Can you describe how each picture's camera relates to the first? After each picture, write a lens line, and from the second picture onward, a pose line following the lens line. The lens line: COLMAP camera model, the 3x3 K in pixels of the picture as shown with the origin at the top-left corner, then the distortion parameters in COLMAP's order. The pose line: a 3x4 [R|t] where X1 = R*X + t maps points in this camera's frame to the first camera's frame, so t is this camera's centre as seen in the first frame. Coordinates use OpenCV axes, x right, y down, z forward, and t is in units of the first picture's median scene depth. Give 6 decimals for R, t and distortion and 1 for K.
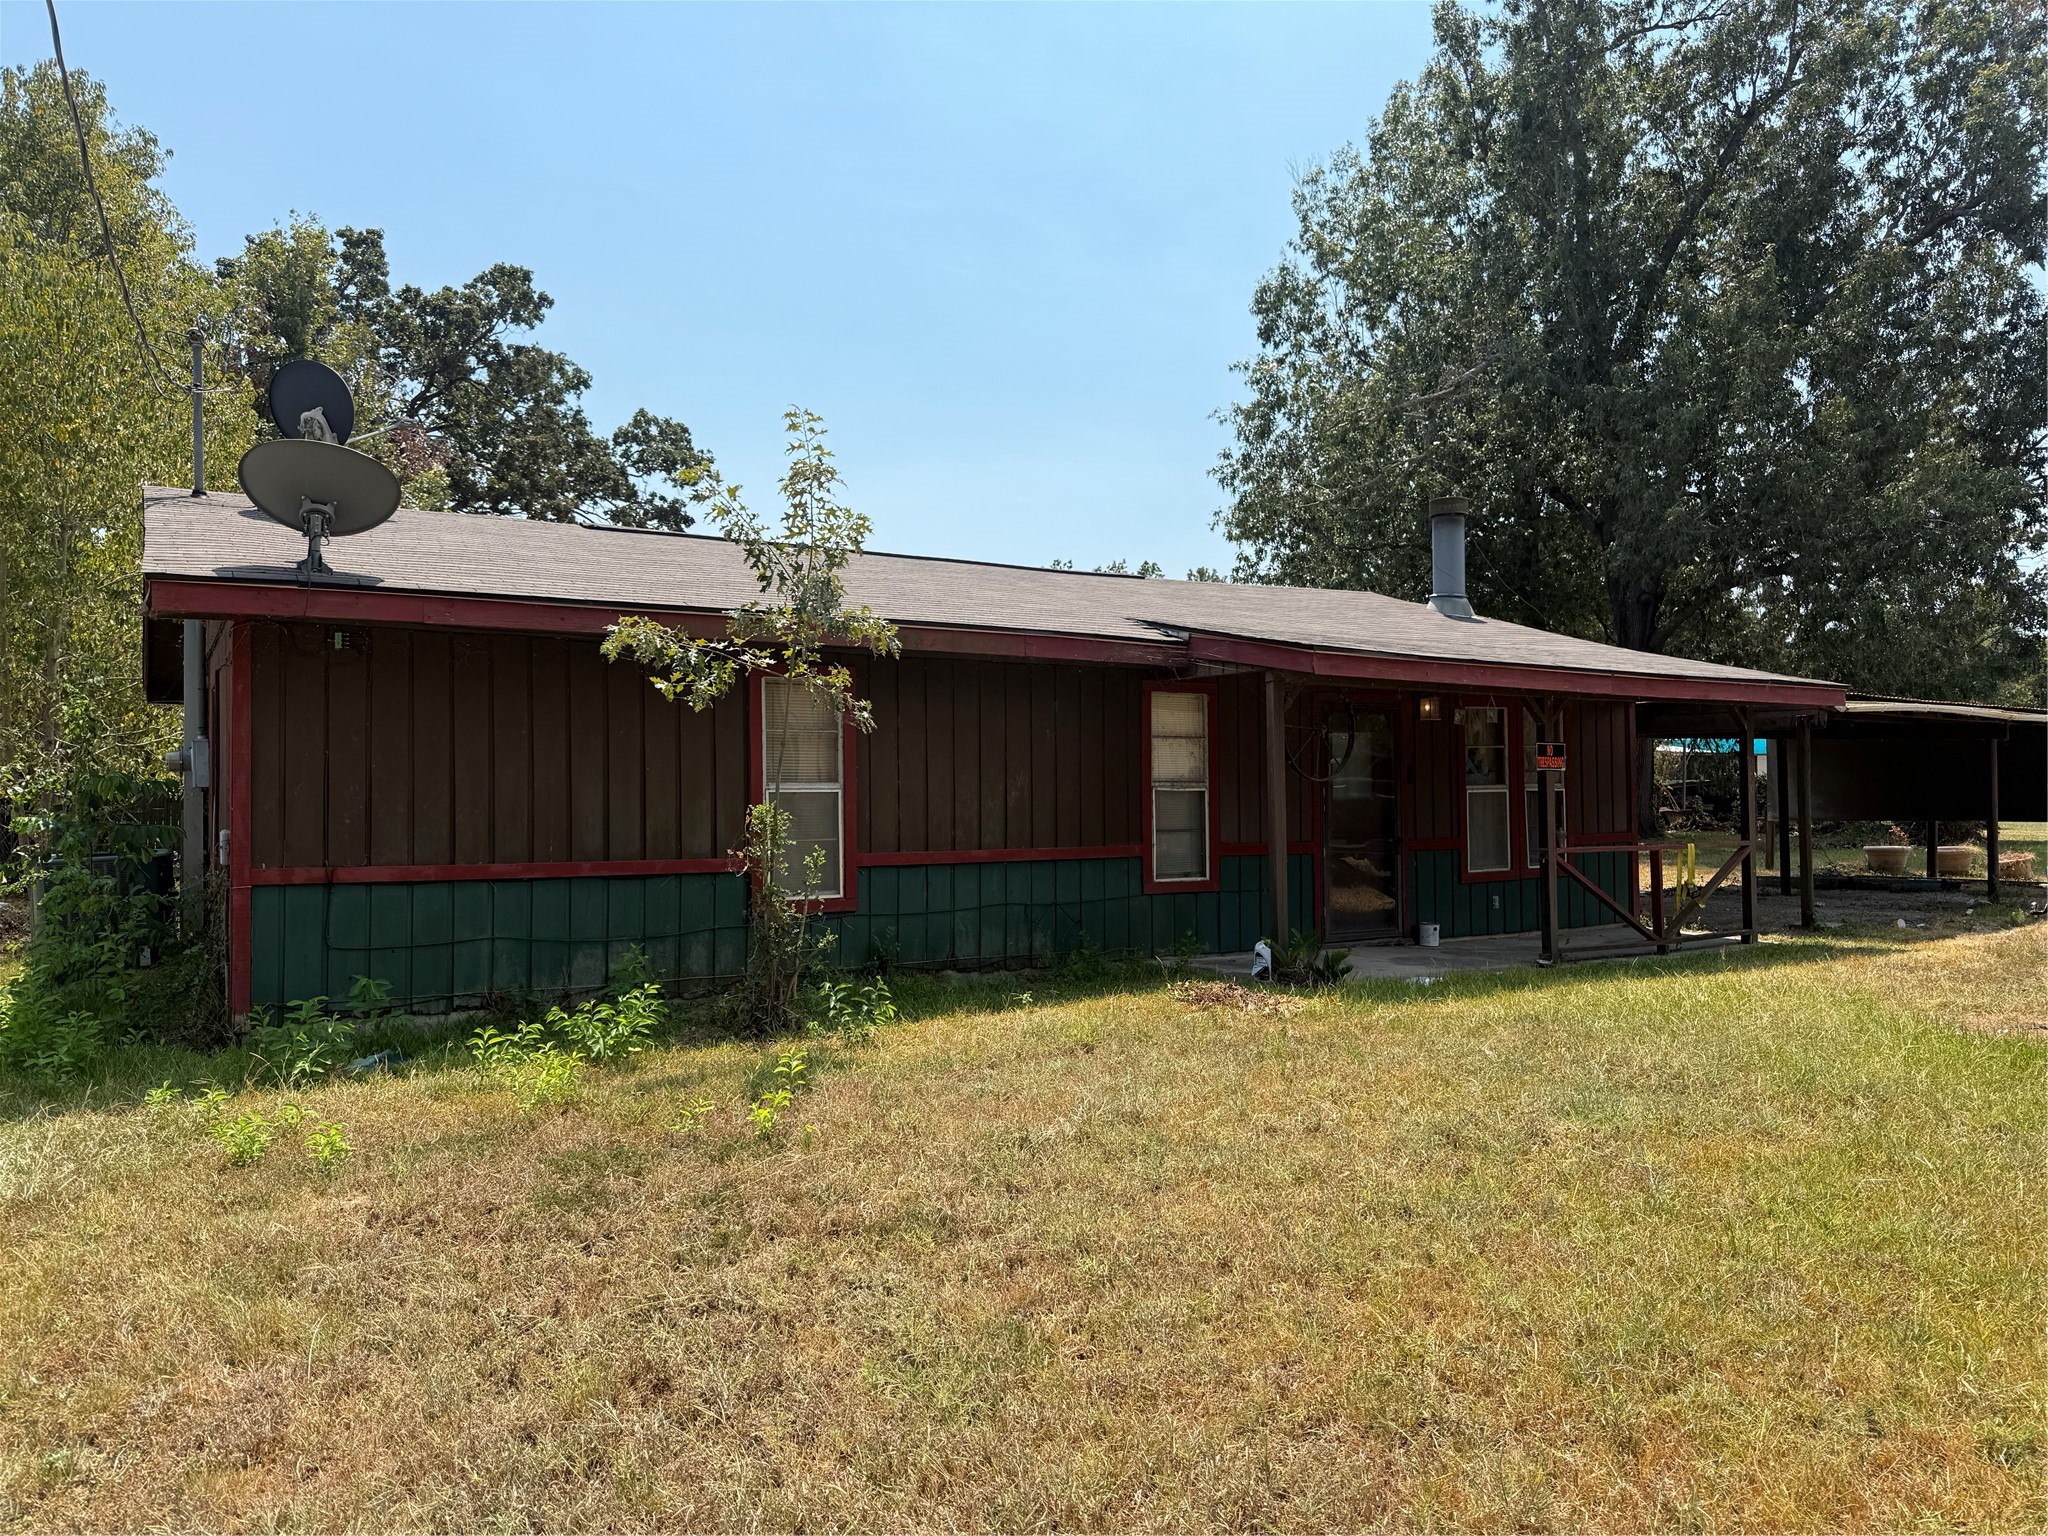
lens RADIAL K [[1430.9, 0, 1024.2], [0, 1430.9, 767.5], [0, 0, 1]] dist [0.009821, -0.022647]
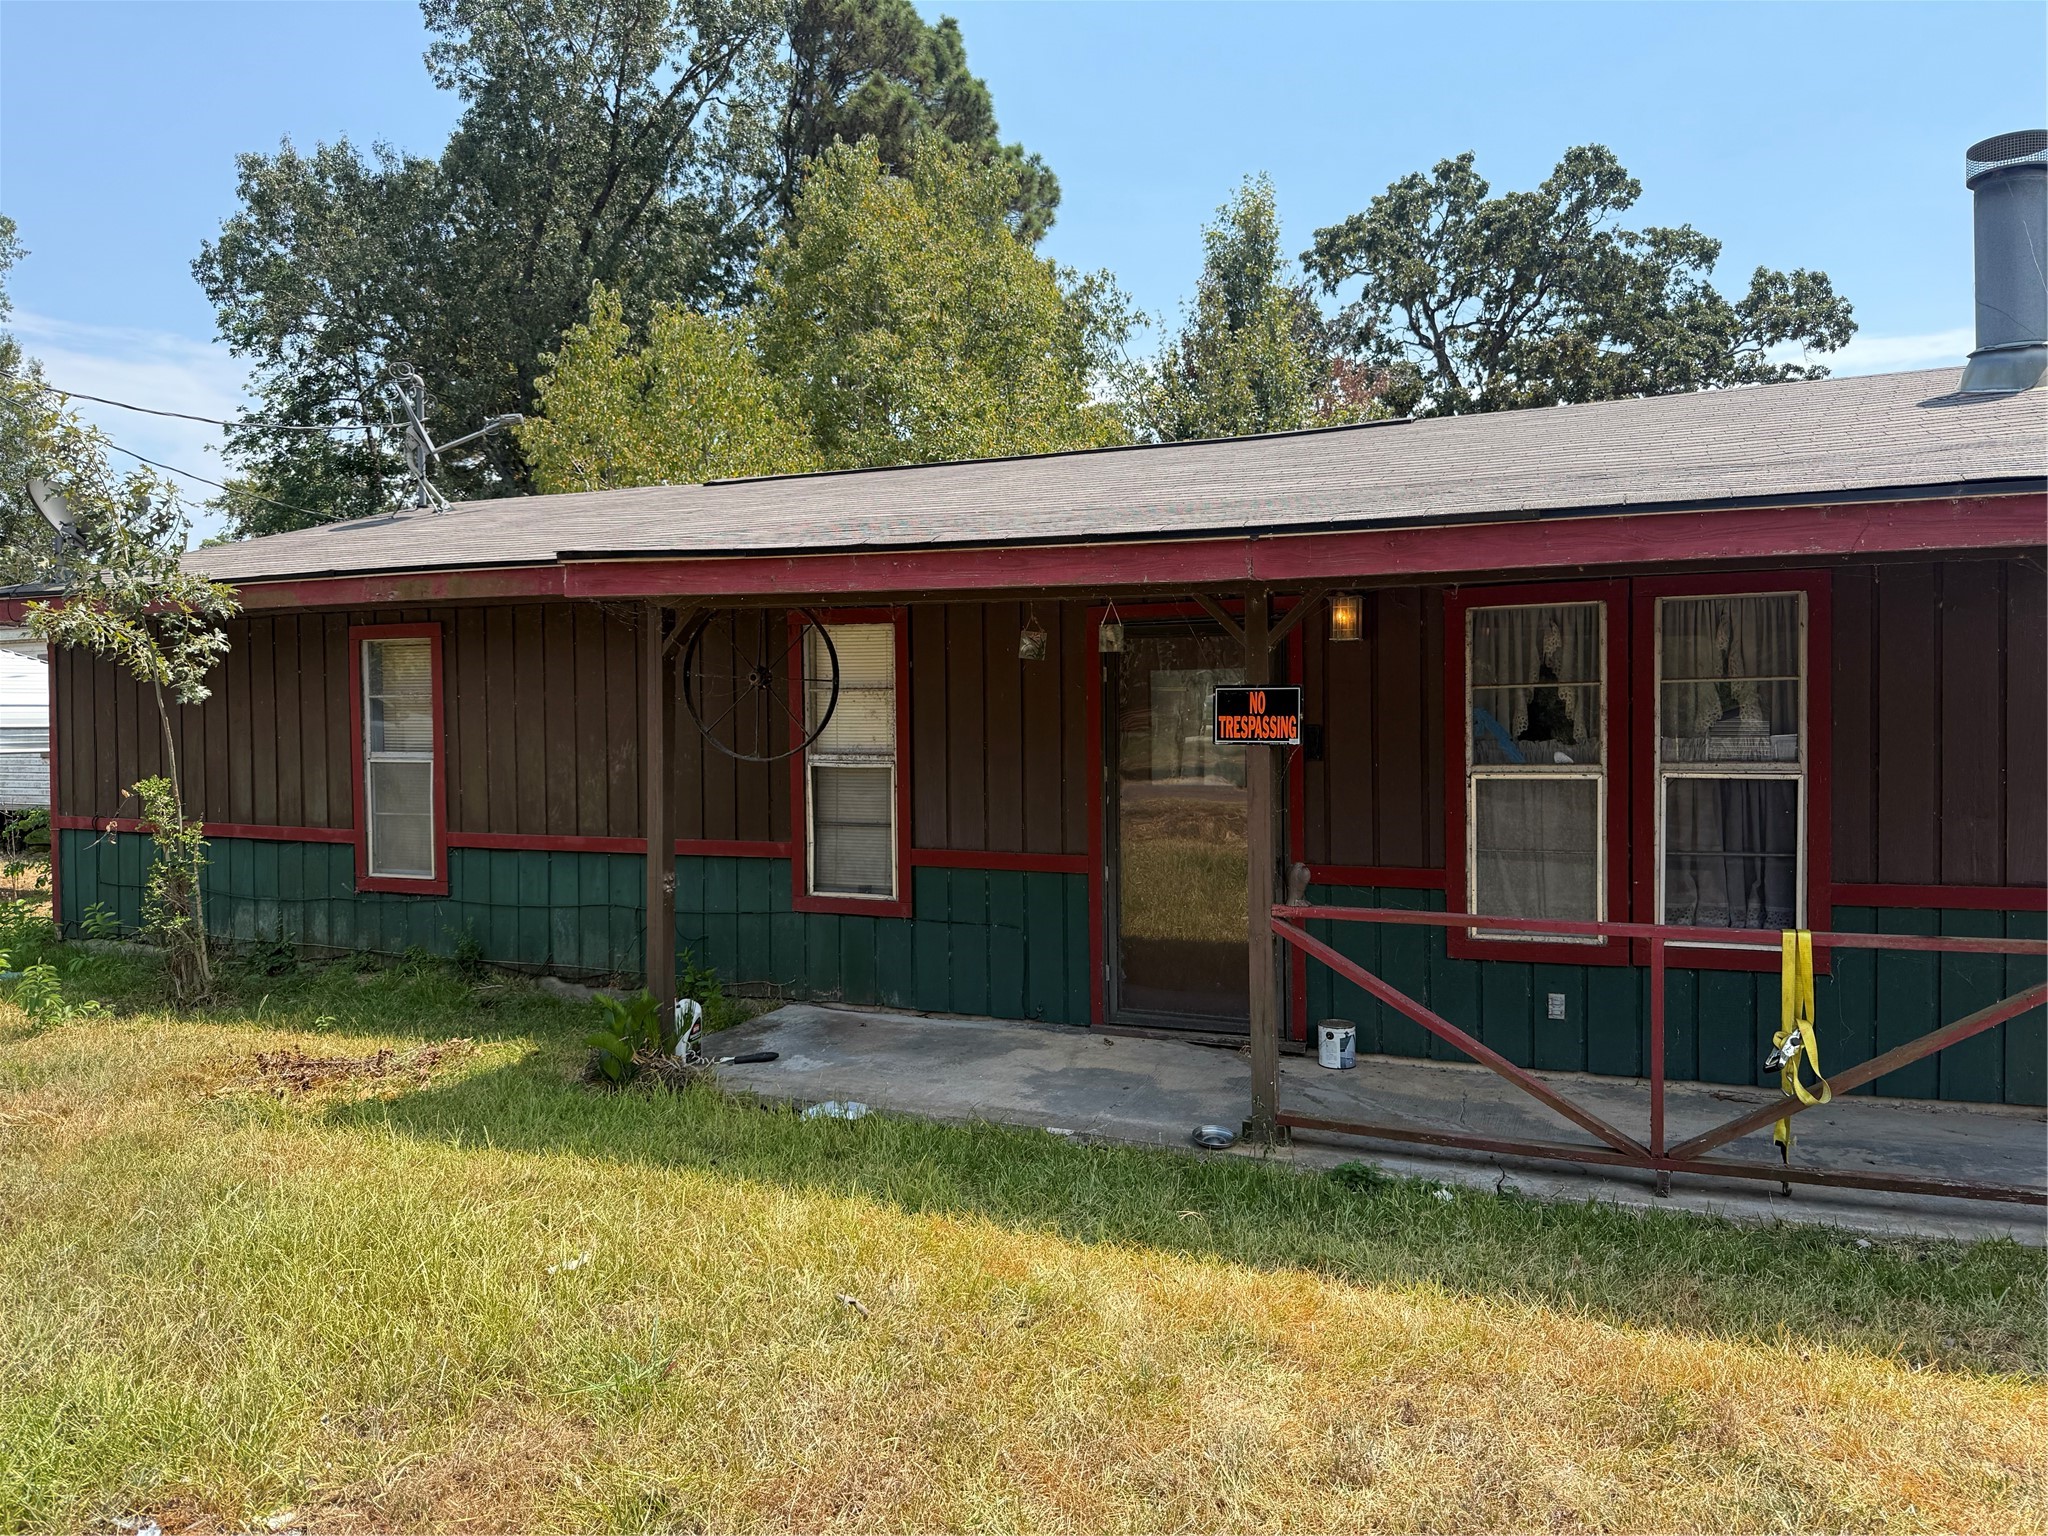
lens RADIAL K [[1430.9, 0, 1025.0], [0, 1430.9, 760.6], [0, 0, 1]] dist [0.009821, -0.022647]
pose [[0.582170, 0.025231, -0.812676, 0.774247], [0.013574, 0.999078, 0.040742, -0.015036], [0.812954, -0.034750, 0.581290, 0.729604]]
